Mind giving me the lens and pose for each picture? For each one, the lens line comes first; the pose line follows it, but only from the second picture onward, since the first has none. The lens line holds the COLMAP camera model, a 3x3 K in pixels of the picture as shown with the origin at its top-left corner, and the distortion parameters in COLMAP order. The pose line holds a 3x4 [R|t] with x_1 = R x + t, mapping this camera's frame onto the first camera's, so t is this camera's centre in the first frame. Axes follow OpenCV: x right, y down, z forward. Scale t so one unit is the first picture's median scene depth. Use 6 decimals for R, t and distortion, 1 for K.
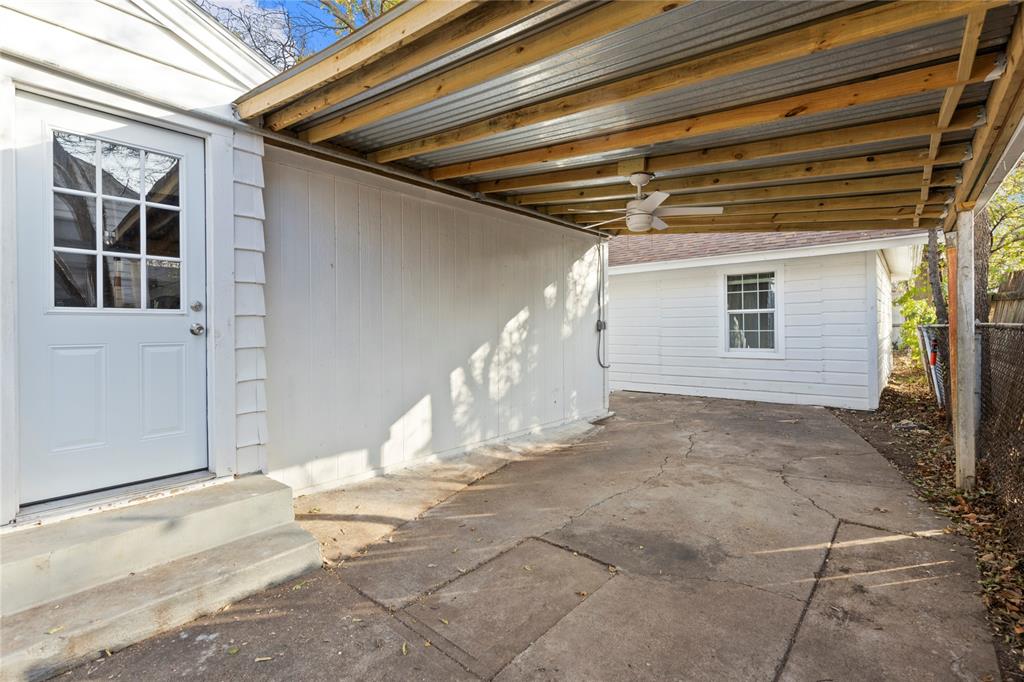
lens RADIAL K [[463.2, 0, 516.0], [0, 463.2, 333.0], [0, 0, 1]] dist [0.000493, 0.000016]
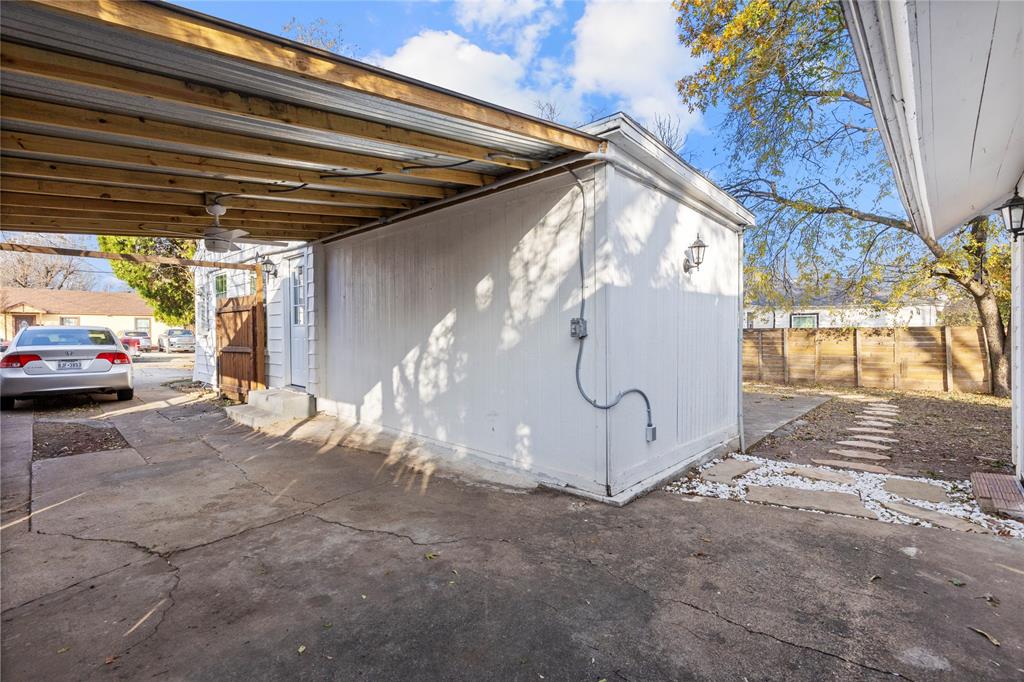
lens RADIAL K [[463.2, 0, 516.0], [0, 463.2, 333.0], [0, 0, 1]] dist [0.000493, 0.000016]
pose [[-0.052284, 0.007063, -0.998607, 0.969963], [-0.004857, 0.999961, 0.007327, -0.018962], [0.998620, 0.005233, -0.052248, 1.240753]]
